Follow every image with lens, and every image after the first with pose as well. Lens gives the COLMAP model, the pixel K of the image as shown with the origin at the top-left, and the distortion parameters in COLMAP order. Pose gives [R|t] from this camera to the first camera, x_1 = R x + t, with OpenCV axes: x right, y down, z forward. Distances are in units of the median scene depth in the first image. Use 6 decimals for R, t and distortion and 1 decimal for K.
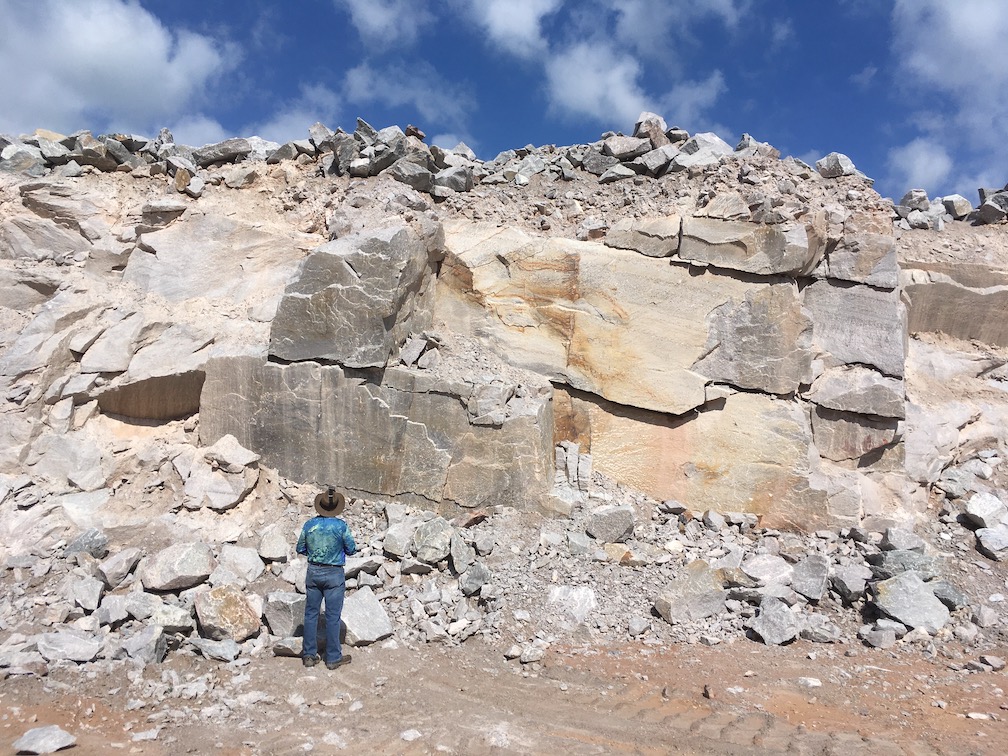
lens RADIAL K [[873.9, 0, 504.2], [0, 873.9, 377.5], [0, 0, 1]] dist [0.088397, -0.124183]
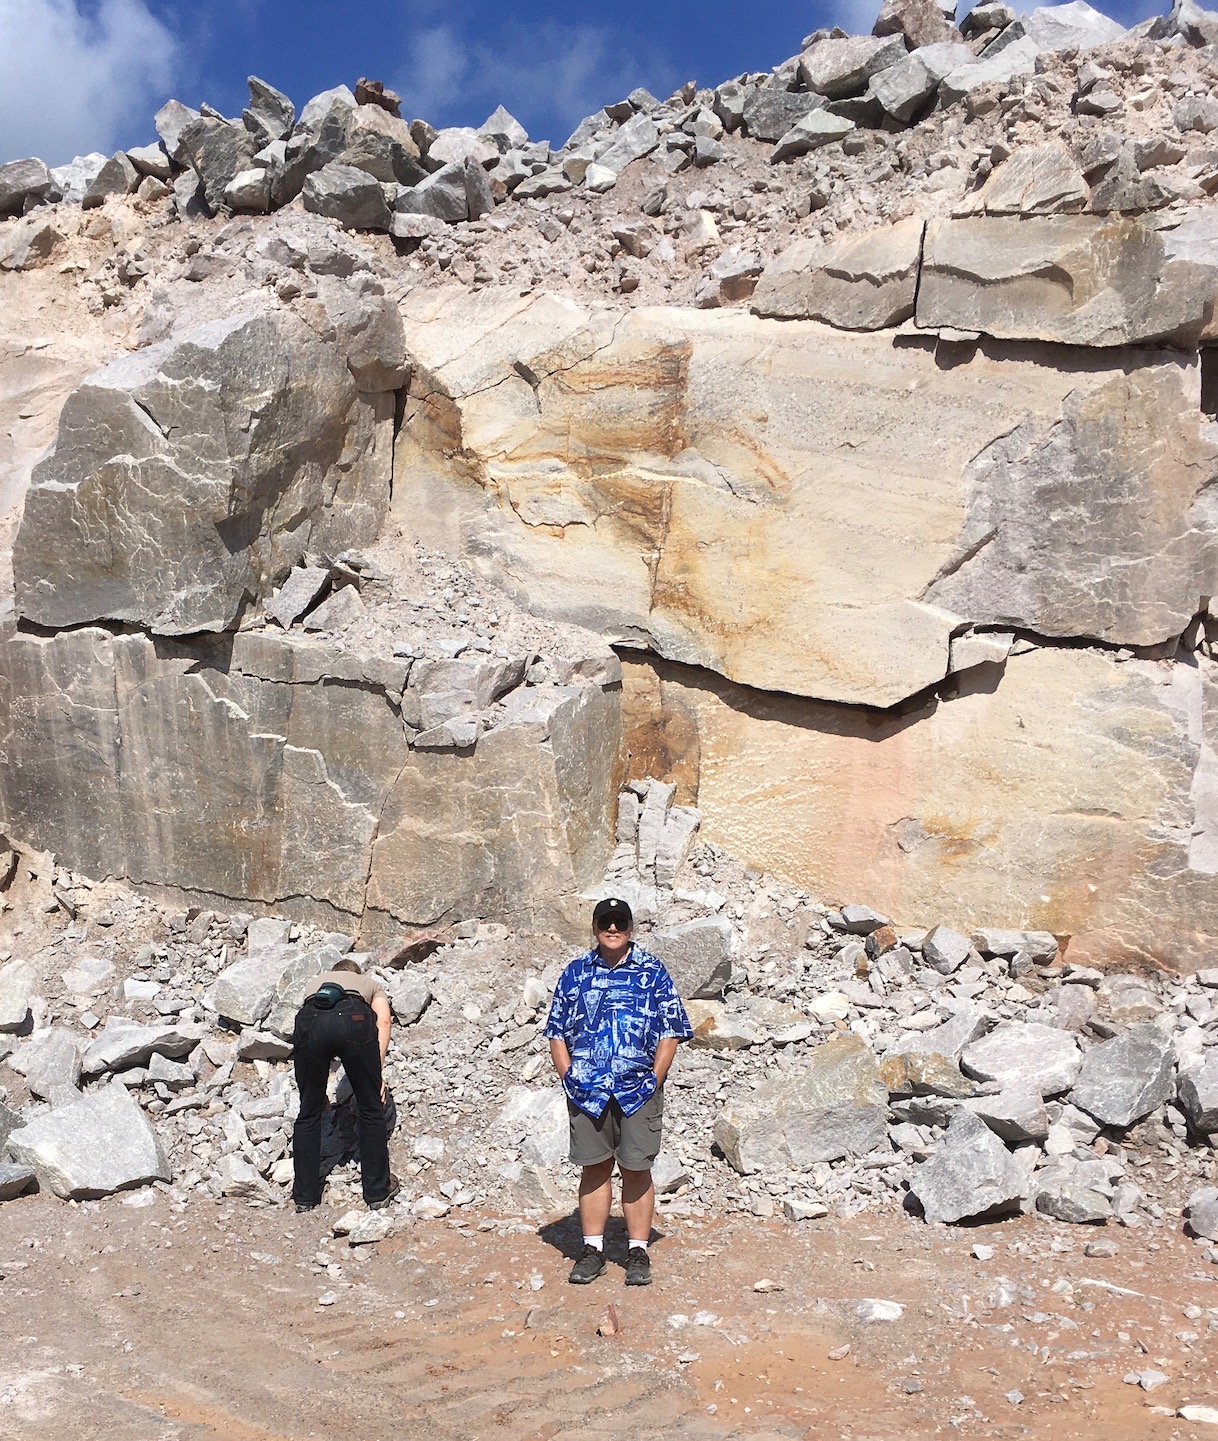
lens RADIAL K [[1765.1, 0, 464.8], [0, 1765.1, 982.3], [0, 0, 1]] dist [0.047342, 0.000000]
pose [[0.964963, -0.000778, -0.262383, 0.228108], [0.045816, 0.985132, 0.165577, 0.021589], [0.258354, -0.171797, 0.950652, 0.094395]]
